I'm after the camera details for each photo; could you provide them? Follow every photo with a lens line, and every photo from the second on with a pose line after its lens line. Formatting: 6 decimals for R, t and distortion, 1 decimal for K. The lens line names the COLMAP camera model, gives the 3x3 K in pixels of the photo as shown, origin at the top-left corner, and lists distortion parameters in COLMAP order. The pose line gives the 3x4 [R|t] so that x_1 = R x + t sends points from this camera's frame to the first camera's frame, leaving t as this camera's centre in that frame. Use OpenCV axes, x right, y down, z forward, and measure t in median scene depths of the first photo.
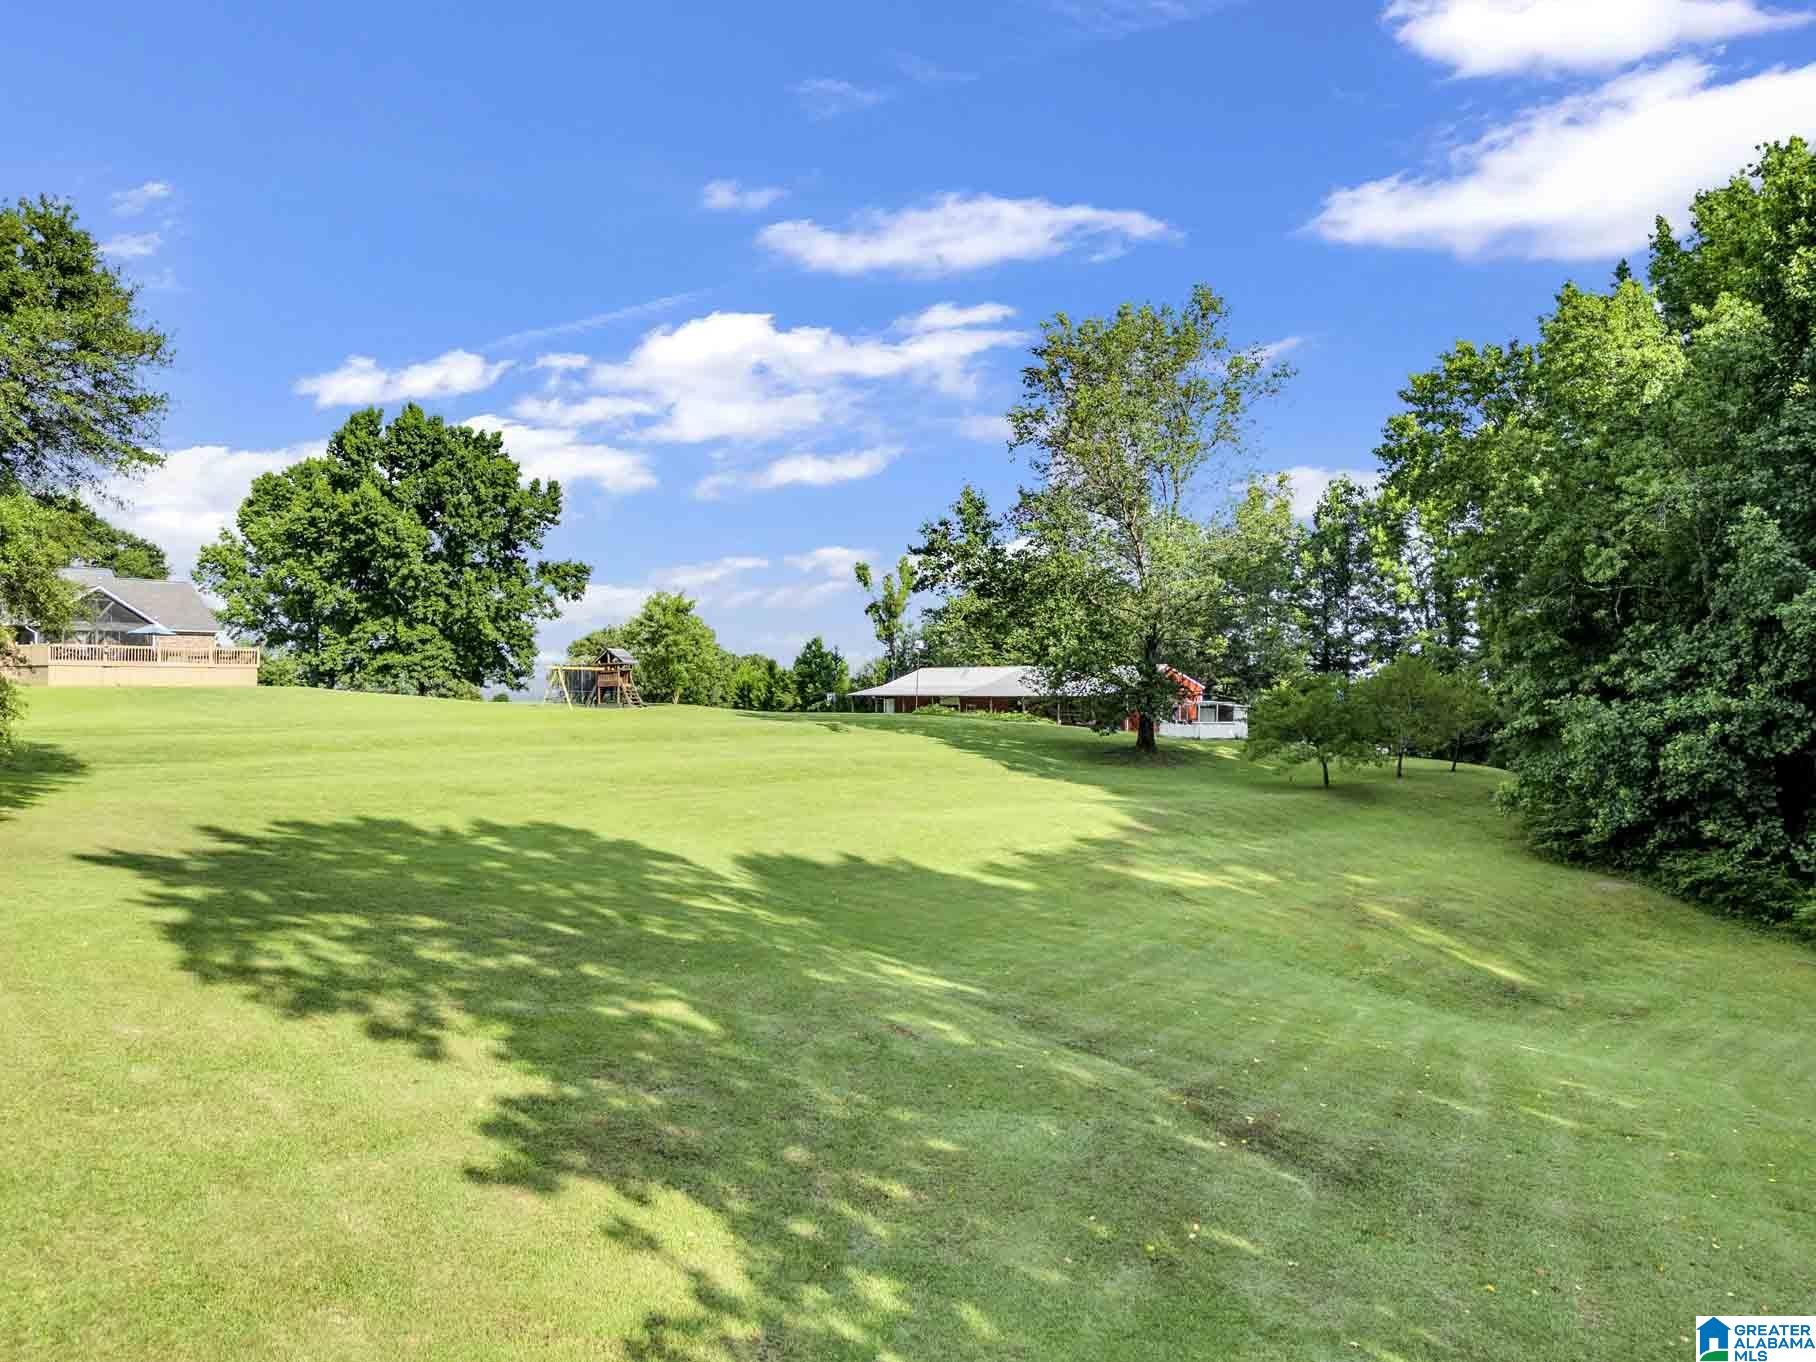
lens RADIAL K [[1327.3, 0, 913.3], [0, 1327.3, 679.0], [0, 0, 1]] dist [0.073638, -0.066313]
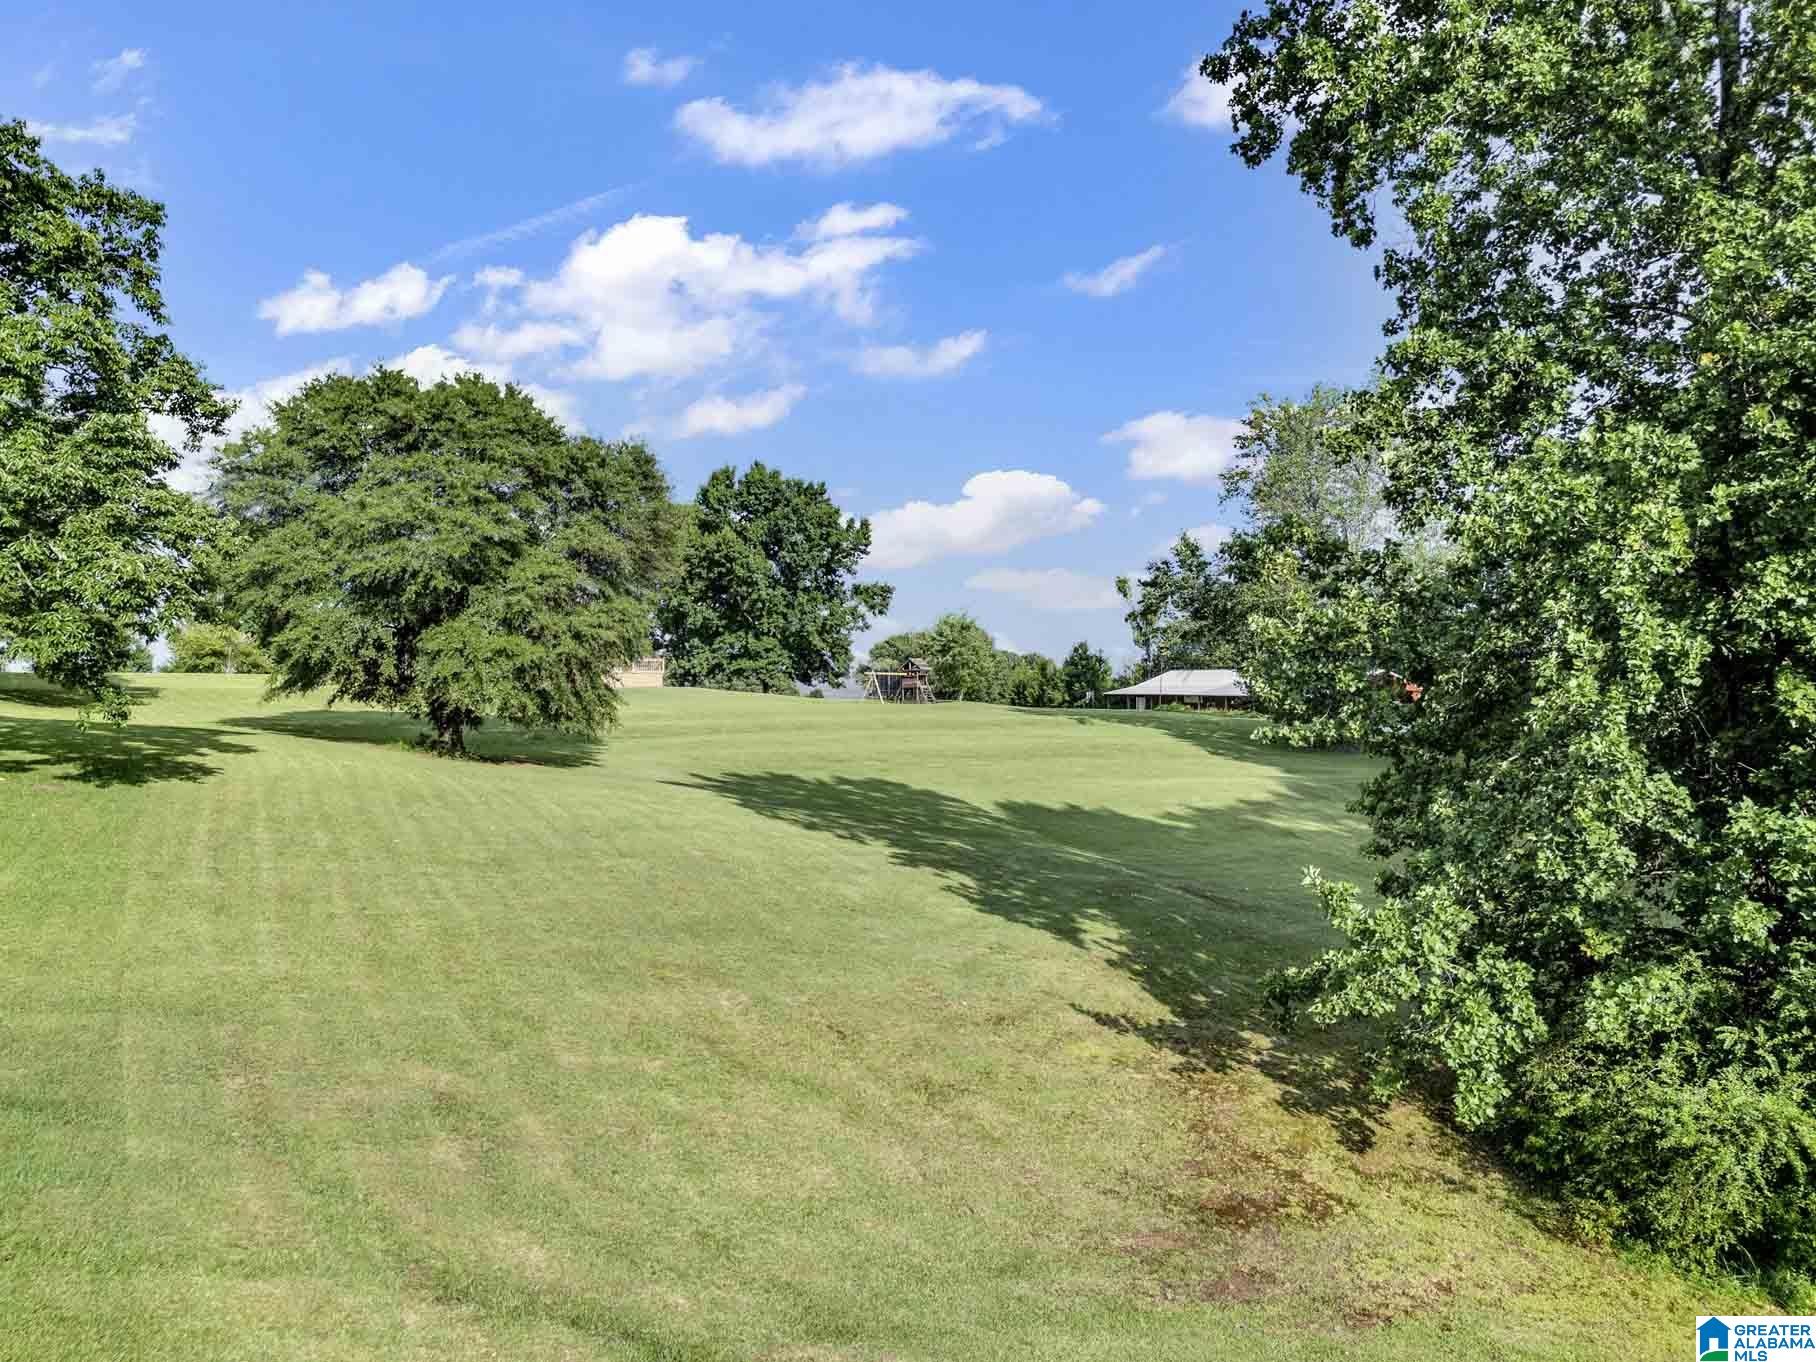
lens RADIAL K [[1327.3, 0, 913.3], [0, 1327.3, 679.0], [0, 0, 1]] dist [0.073638, -0.066313]
pose [[0.977139, 0.002603, -0.212588, 0.038498], [-0.001606, 0.999987, 0.004862, -0.006848], [0.212598, -0.004410, 0.977130, -0.204189]]
